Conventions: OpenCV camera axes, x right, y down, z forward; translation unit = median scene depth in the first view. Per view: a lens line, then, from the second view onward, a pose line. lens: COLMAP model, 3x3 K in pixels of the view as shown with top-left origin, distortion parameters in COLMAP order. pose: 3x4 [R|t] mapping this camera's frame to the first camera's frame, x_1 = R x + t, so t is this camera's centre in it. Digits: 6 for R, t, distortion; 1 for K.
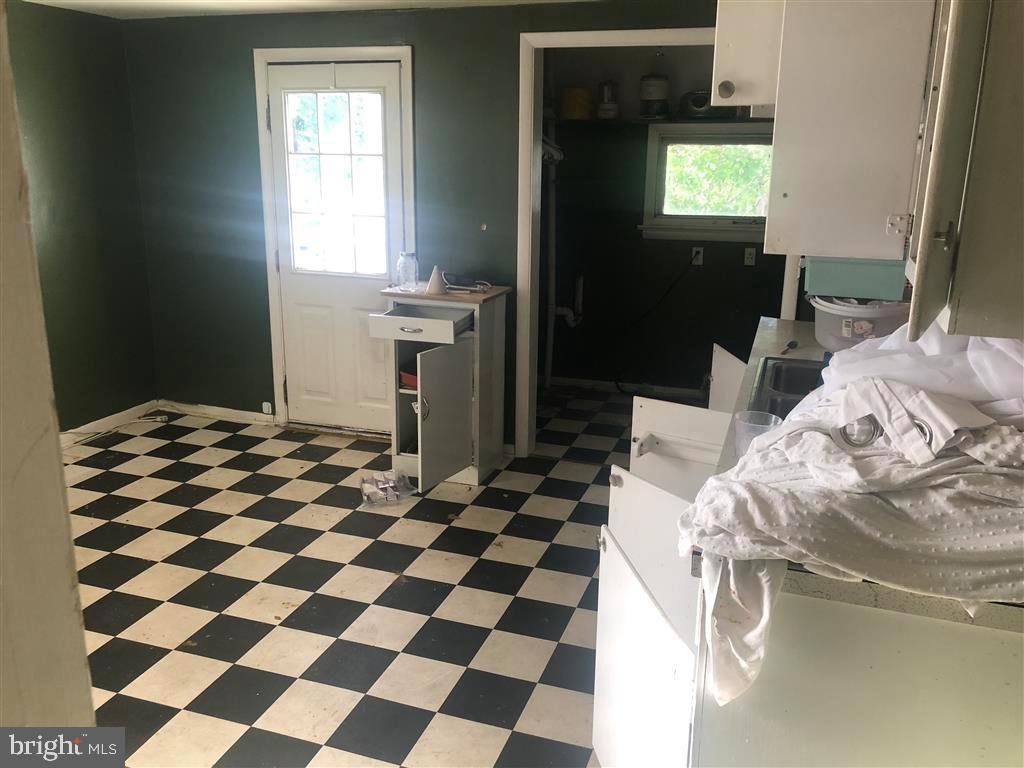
lens RADIAL K [[839.4, 0, 508.6], [0, 839.4, 382.8], [0, 0, 1]] dist [0.025351, 0.010553]
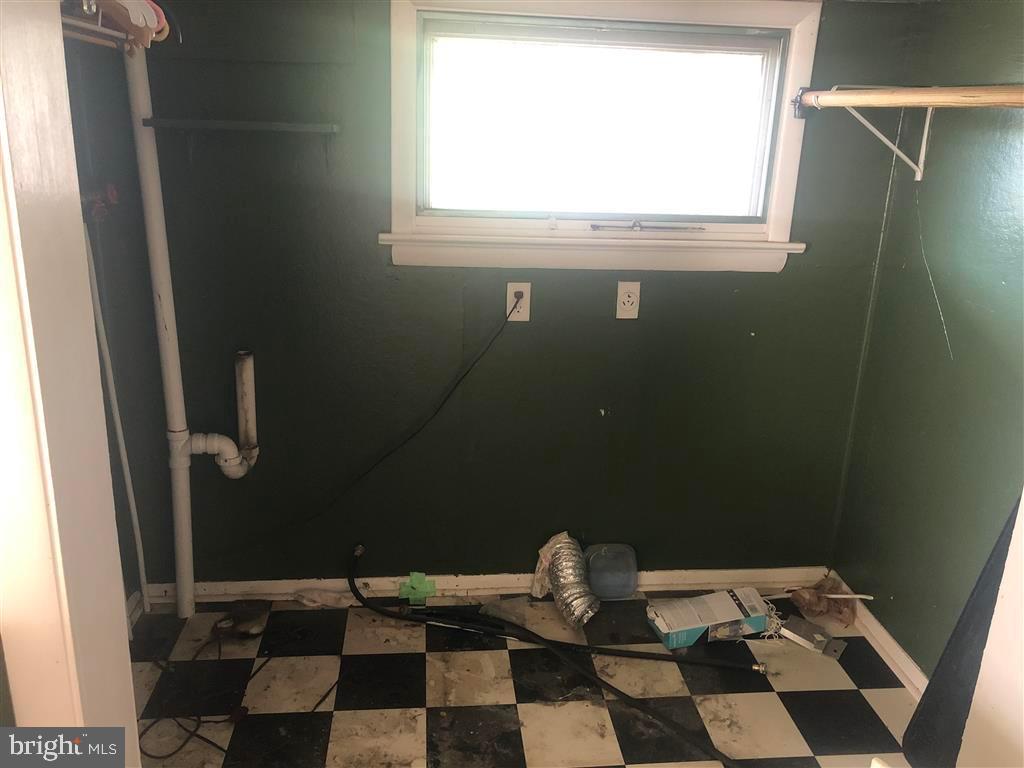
lens RADIAL K [[839.4, 0, 513.5], [0, 839.4, 386.1], [0, 0, 1]] dist [0.025351, 0.010553]
pose [[0.910757, -0.099437, 0.400791, 0.038168], [0.071602, 0.993900, 0.083882, -0.137882], [-0.406687, -0.047699, 0.912322, 0.568447]]
